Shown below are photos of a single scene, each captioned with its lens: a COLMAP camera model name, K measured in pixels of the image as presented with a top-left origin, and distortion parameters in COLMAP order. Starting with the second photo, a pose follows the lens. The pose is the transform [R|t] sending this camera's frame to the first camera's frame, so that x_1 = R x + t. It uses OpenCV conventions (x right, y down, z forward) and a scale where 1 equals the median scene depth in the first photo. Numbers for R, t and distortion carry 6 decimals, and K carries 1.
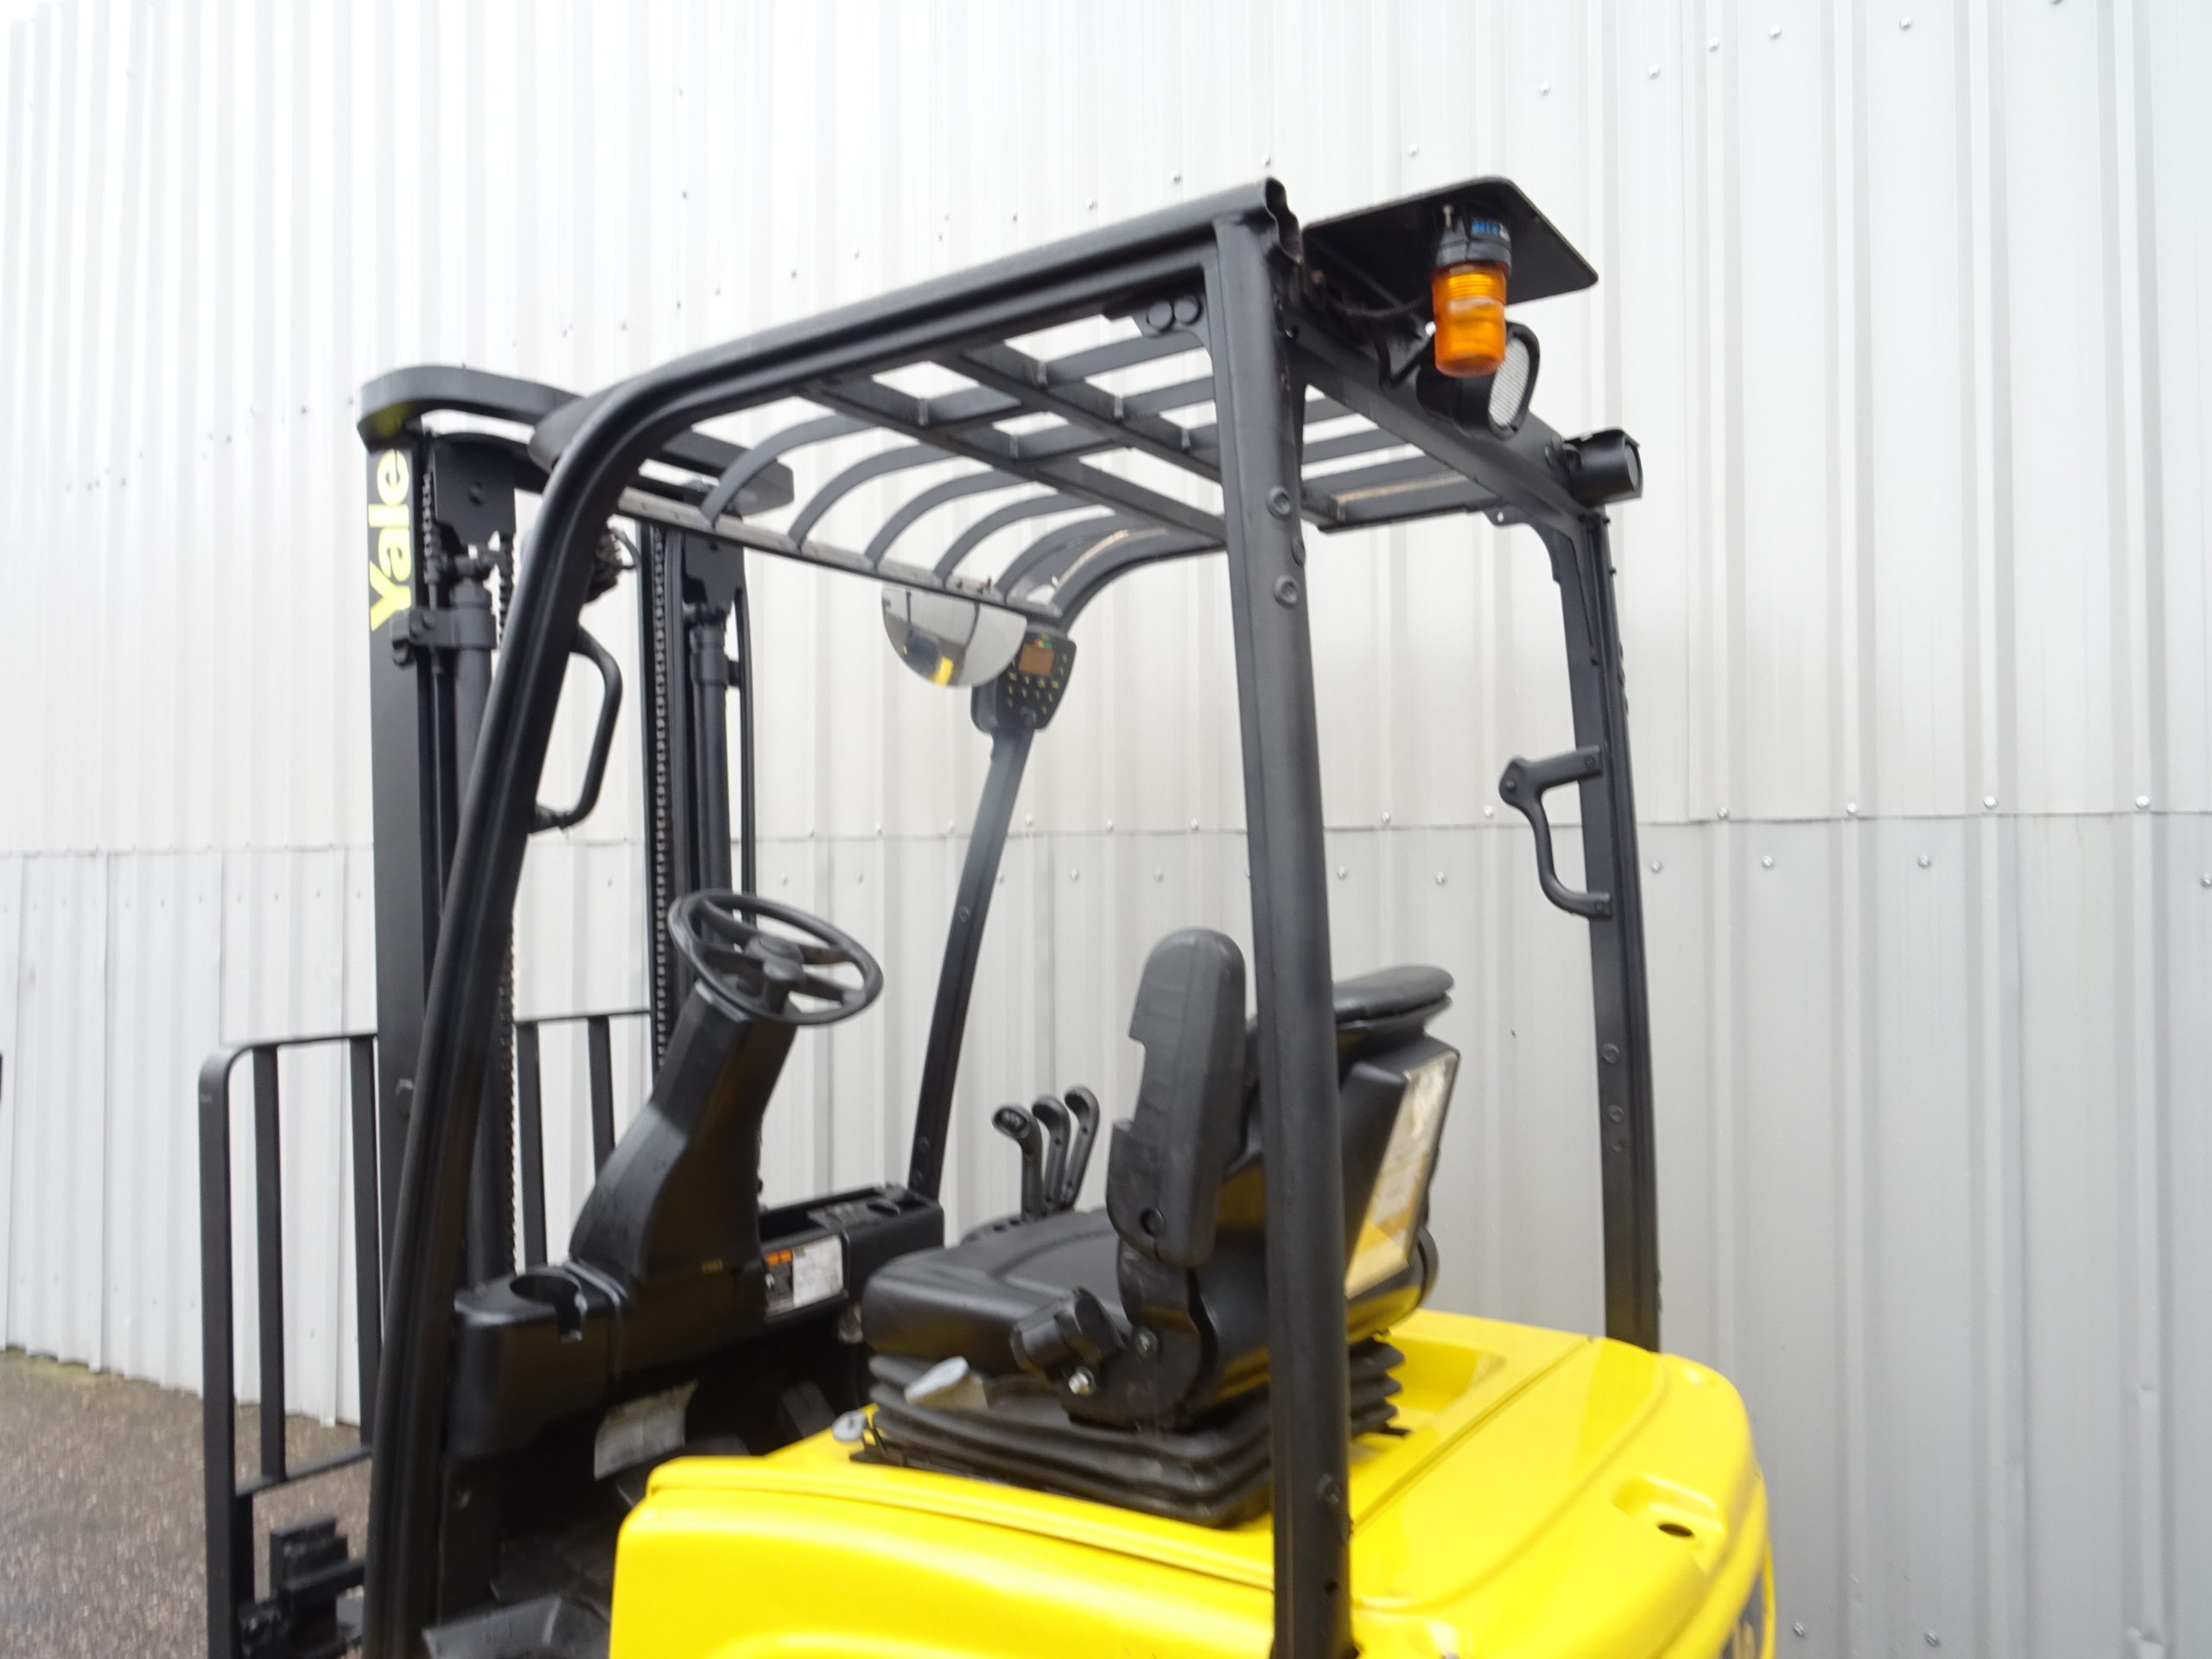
lens RADIAL K [[1577.8, 0, 1107.8], [0, 1577.8, 821.5], [0, 0, 1]] dist [0.005402, -0.011451]
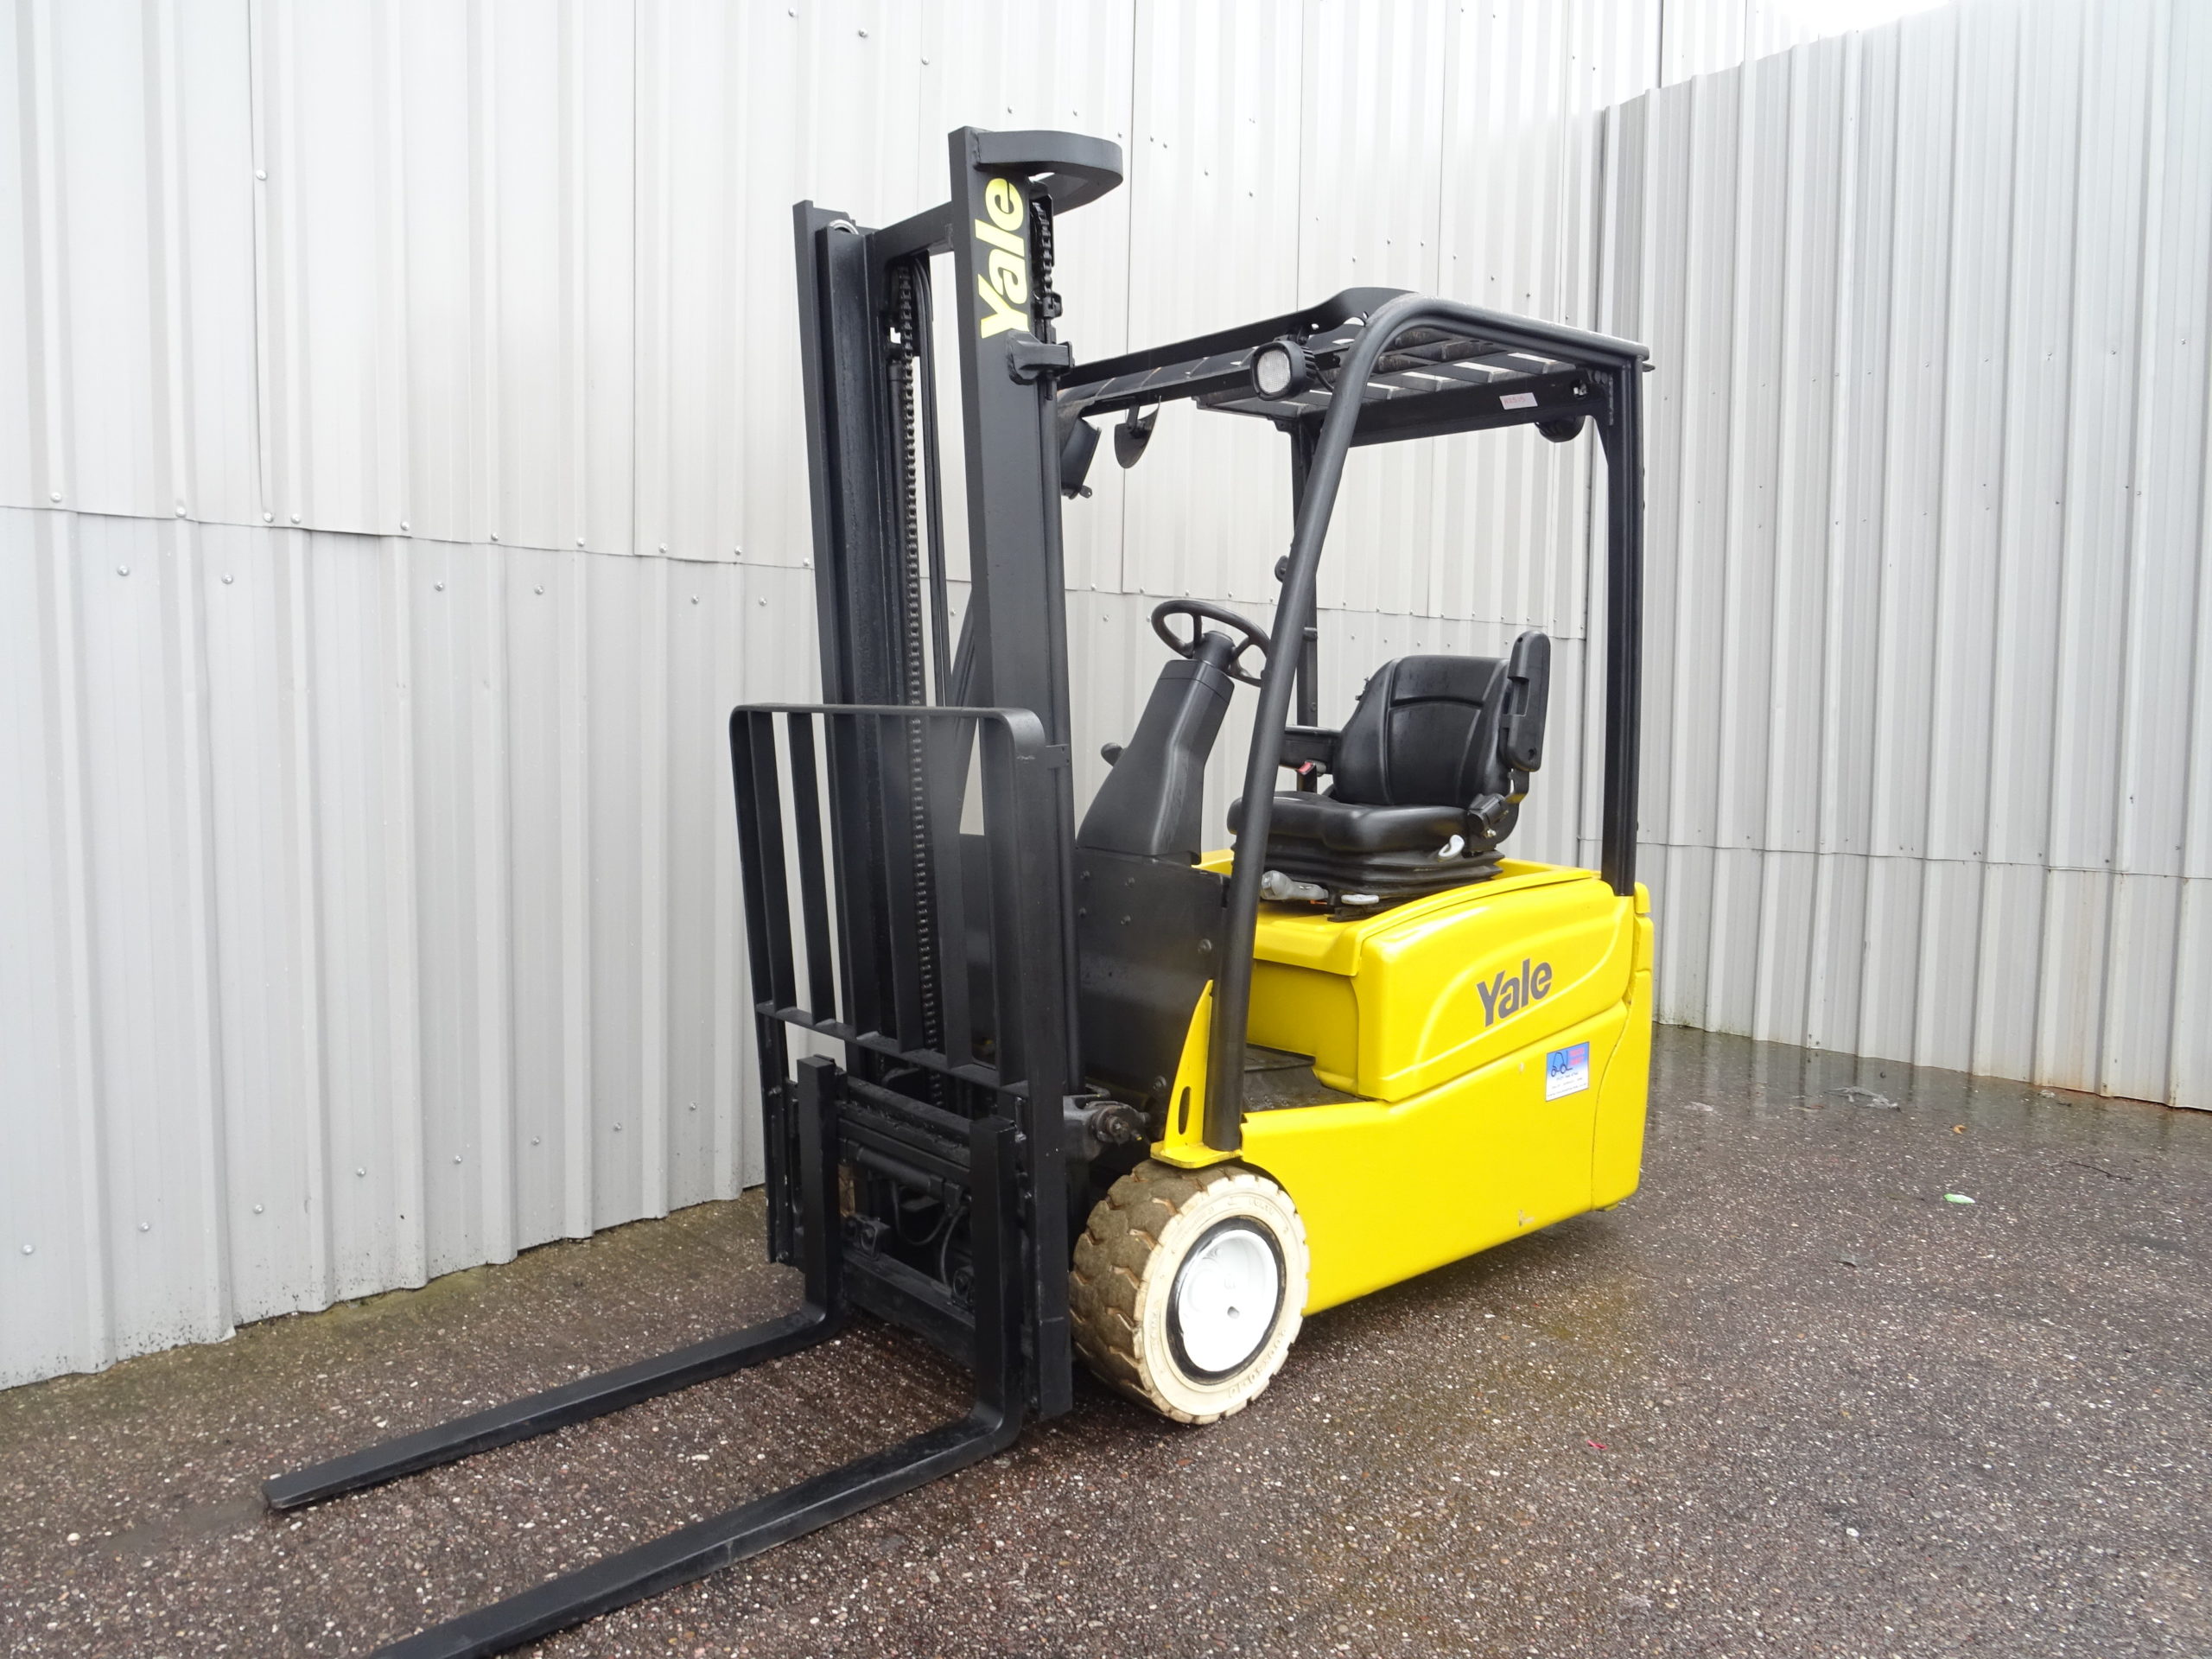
lens RADIAL K [[1577.8, 0, 1101.8], [0, 1577.8, 821.8], [0, 0, 1]] dist [0.005402, -0.011451]
pose [[0.285058, -0.072168, 0.955790, -1.599342], [-0.053192, 0.994434, 0.090950, 0.113974], [-0.957033, -0.076766, 0.279633, 0.622006]]
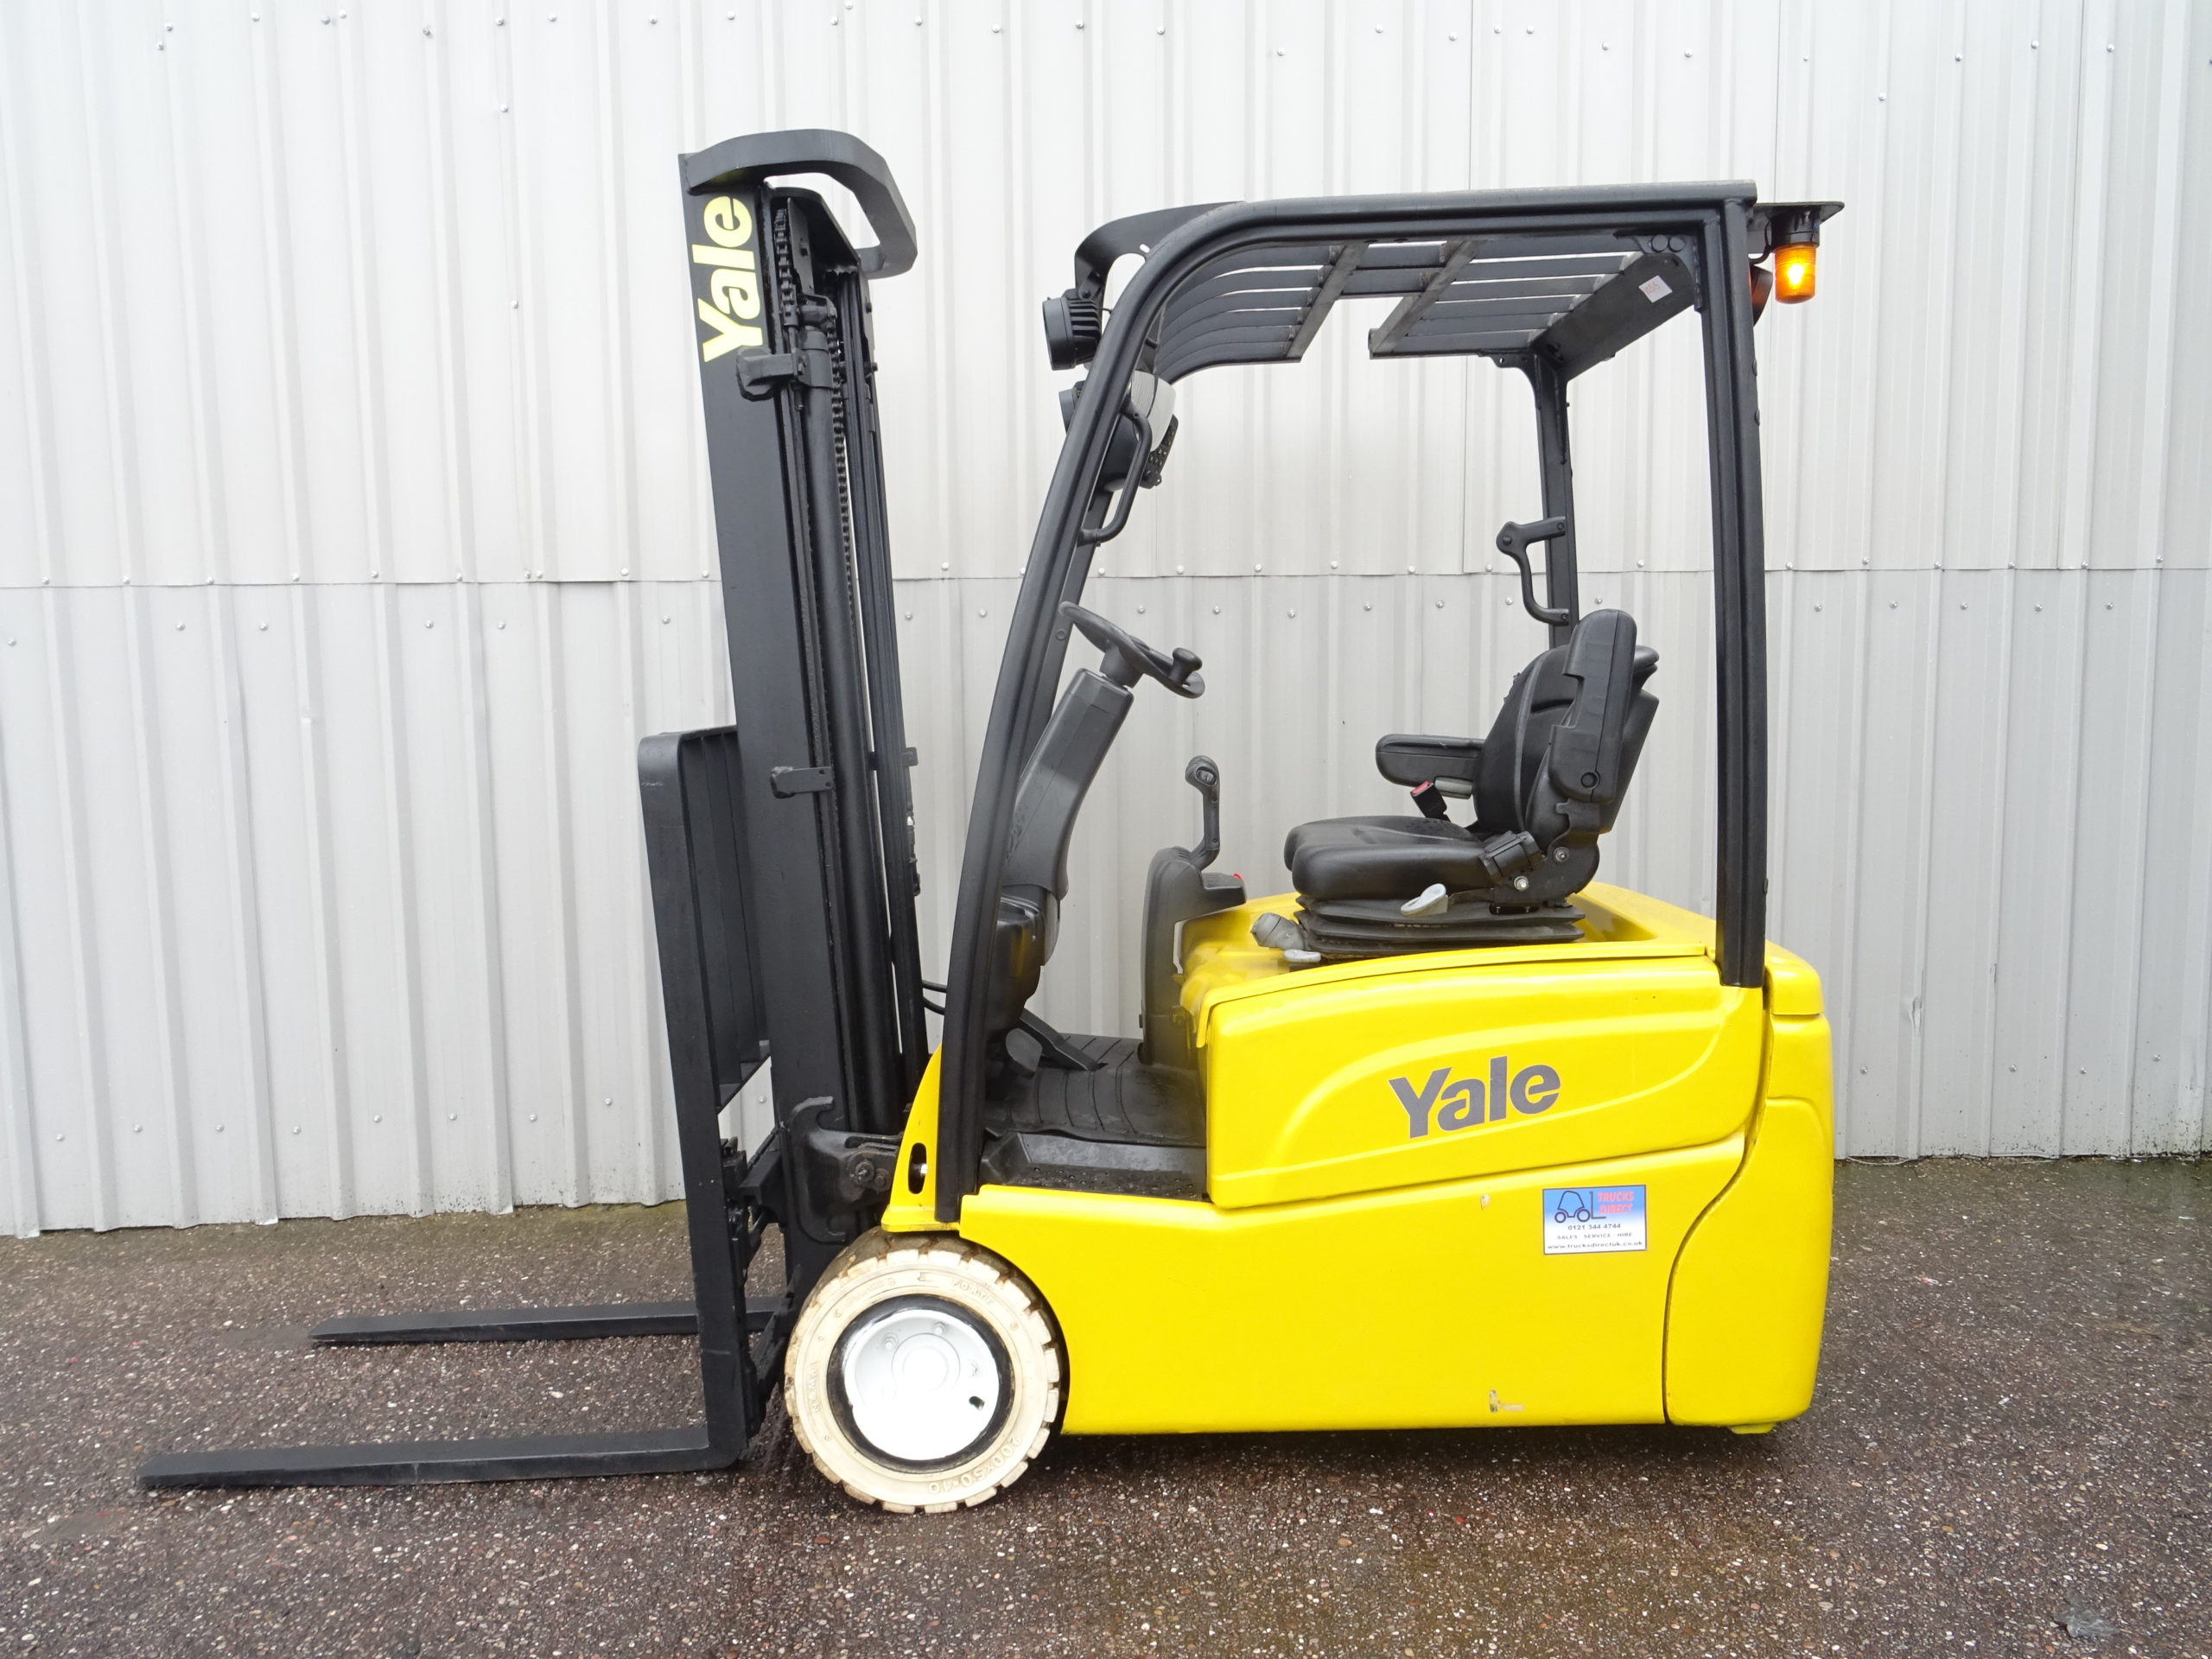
lens RADIAL K [[1577.8, 0, 1105.4], [0, 1577.8, 820.9], [0, 0, 1]] dist [0.005402, -0.011451]
pose [[0.839642, -0.060967, 0.539708, -0.891954], [-0.009782, 0.991821, 0.127258, 0.055179], [-0.543052, -0.112131, 0.832178, -0.104398]]
